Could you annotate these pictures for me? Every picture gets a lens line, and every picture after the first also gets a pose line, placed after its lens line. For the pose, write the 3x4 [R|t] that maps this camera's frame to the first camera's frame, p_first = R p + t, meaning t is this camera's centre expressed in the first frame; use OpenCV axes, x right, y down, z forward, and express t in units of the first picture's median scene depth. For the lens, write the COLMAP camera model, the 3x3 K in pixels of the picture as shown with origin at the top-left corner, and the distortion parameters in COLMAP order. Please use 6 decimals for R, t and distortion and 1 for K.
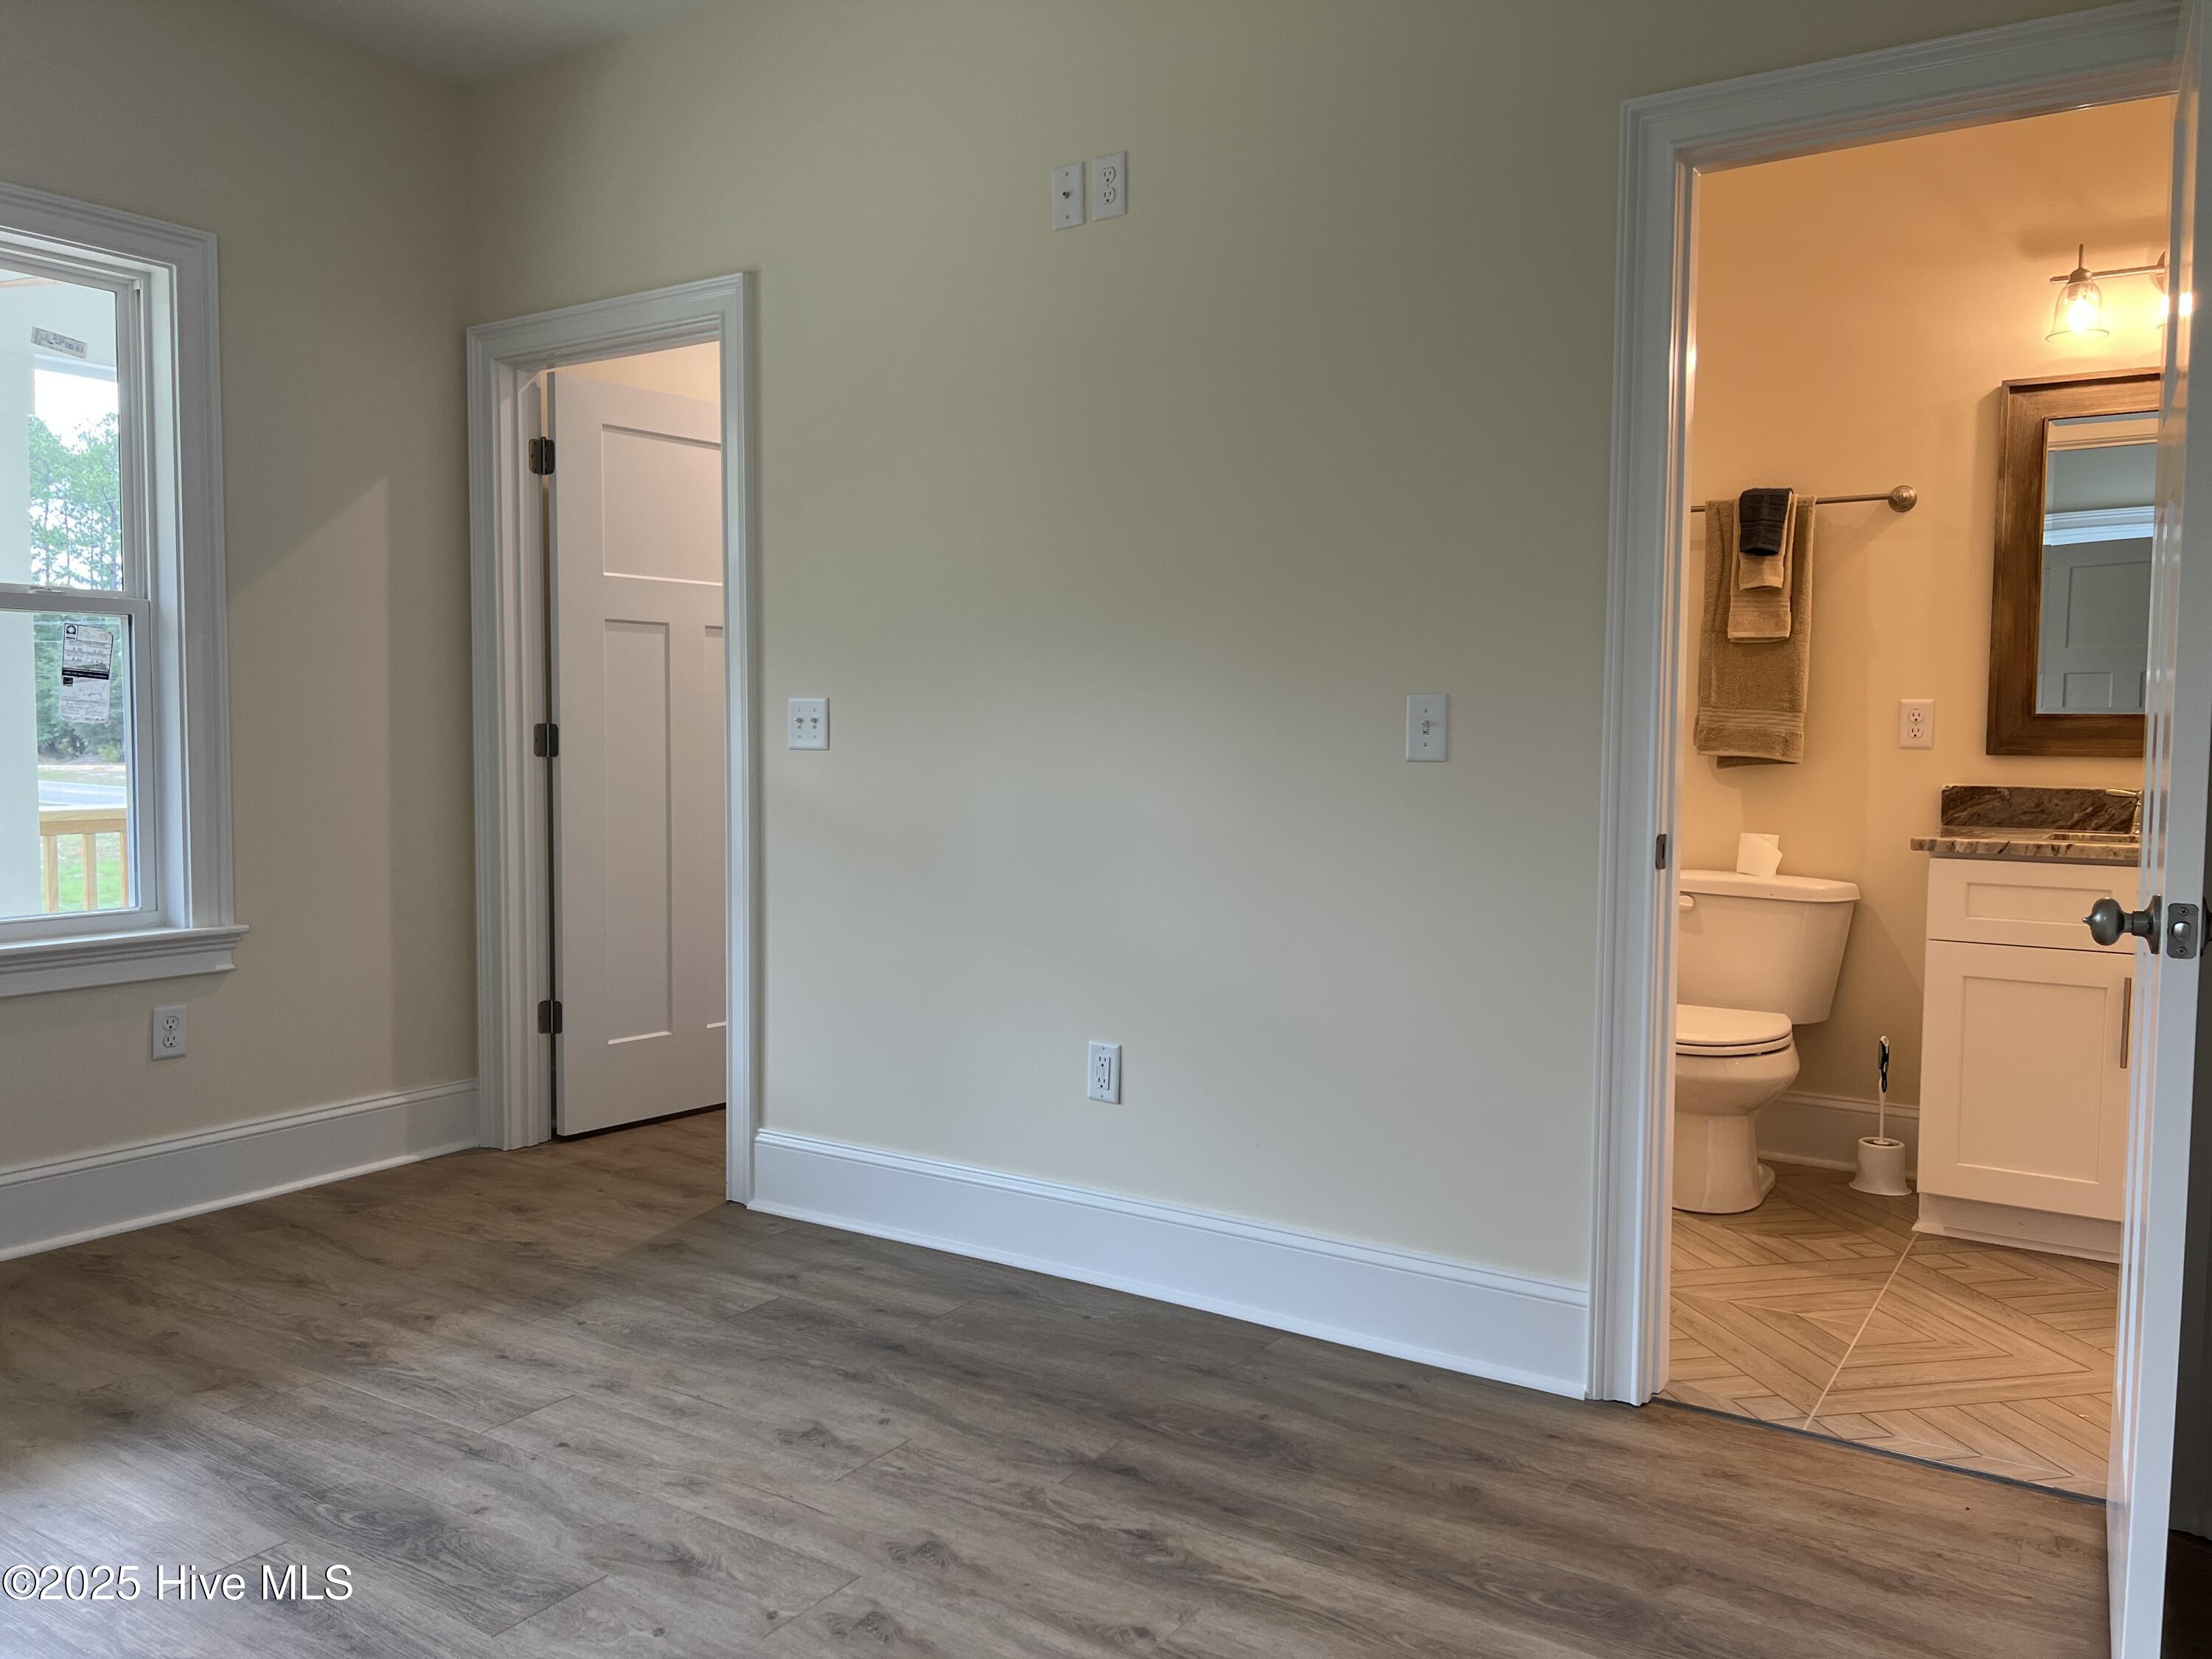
lens RADIAL K [[1662.1, 0, 1111.9], [0, 1662.1, 831.0], [0, 0, 1]] dist [0.047500, -0.054794]
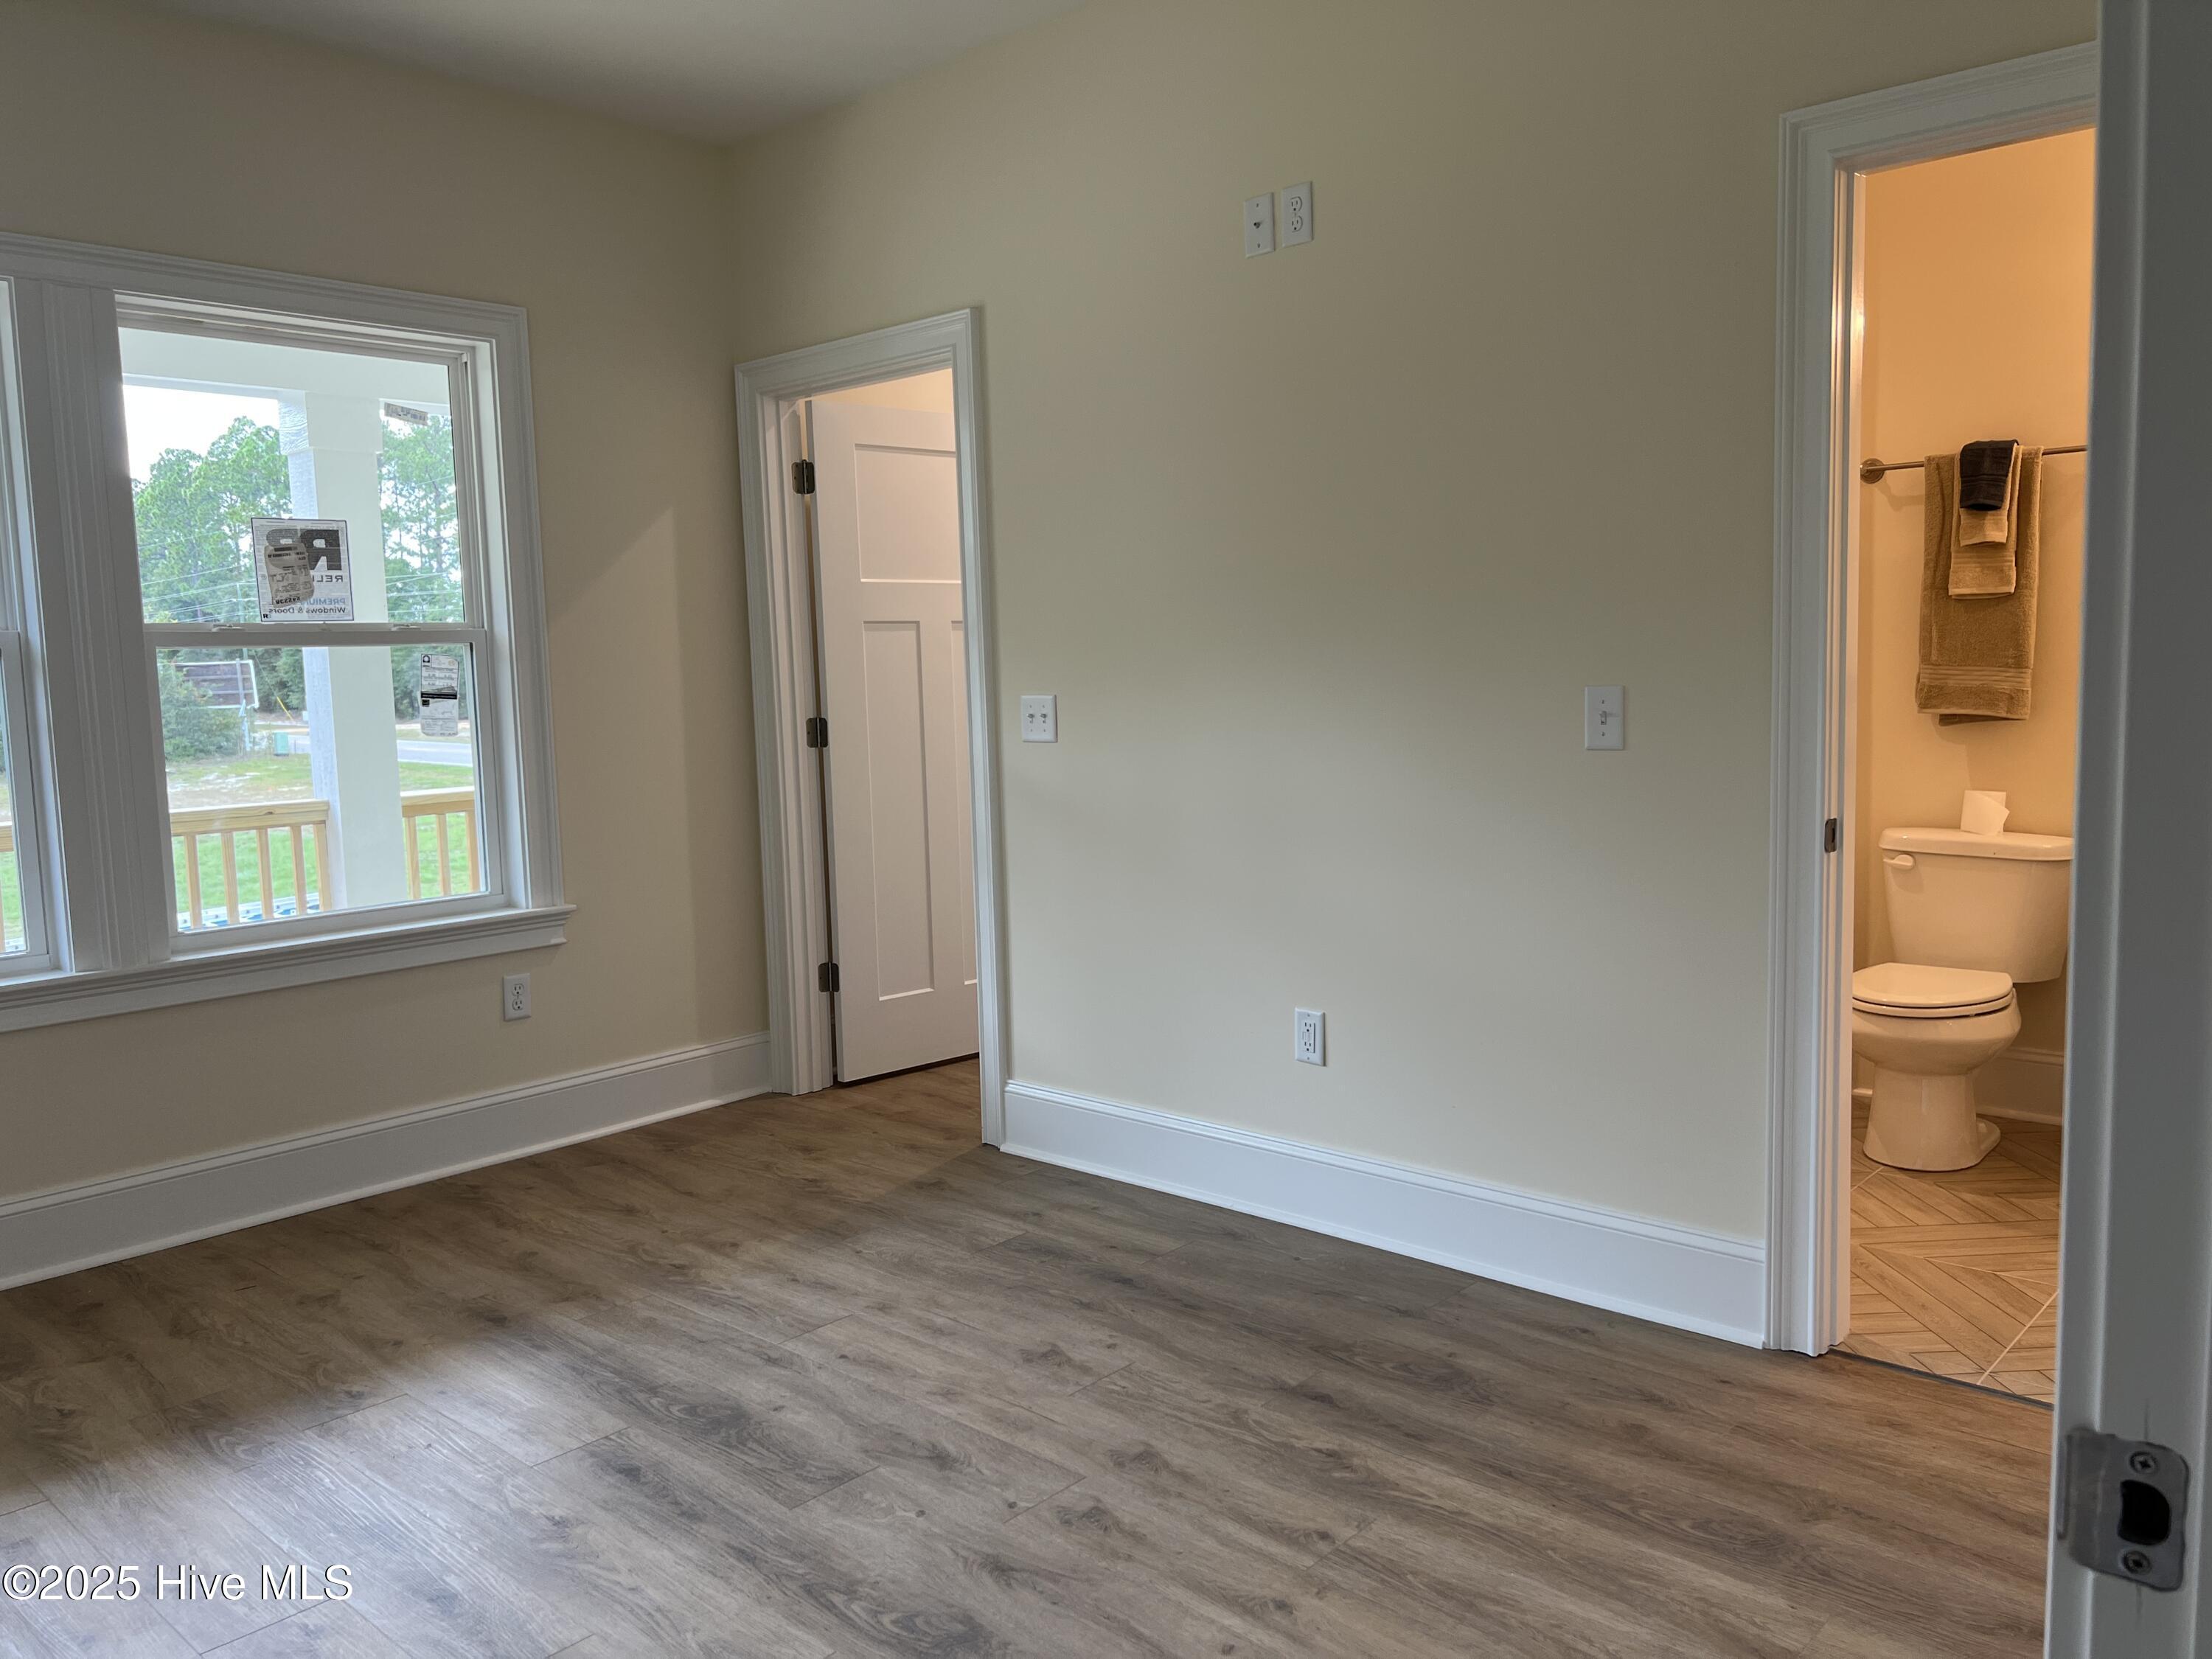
lens RADIAL K [[1662.1, 0, 1087.4], [0, 1662.1, 828.3], [0, 0, 1]] dist [0.047500, -0.054794]
pose [[0.984872, -0.020610, -0.172051, 0.042866], [0.027708, 0.998857, 0.038958, -0.038838], [0.171051, -0.043136, 0.984317, -0.094862]]
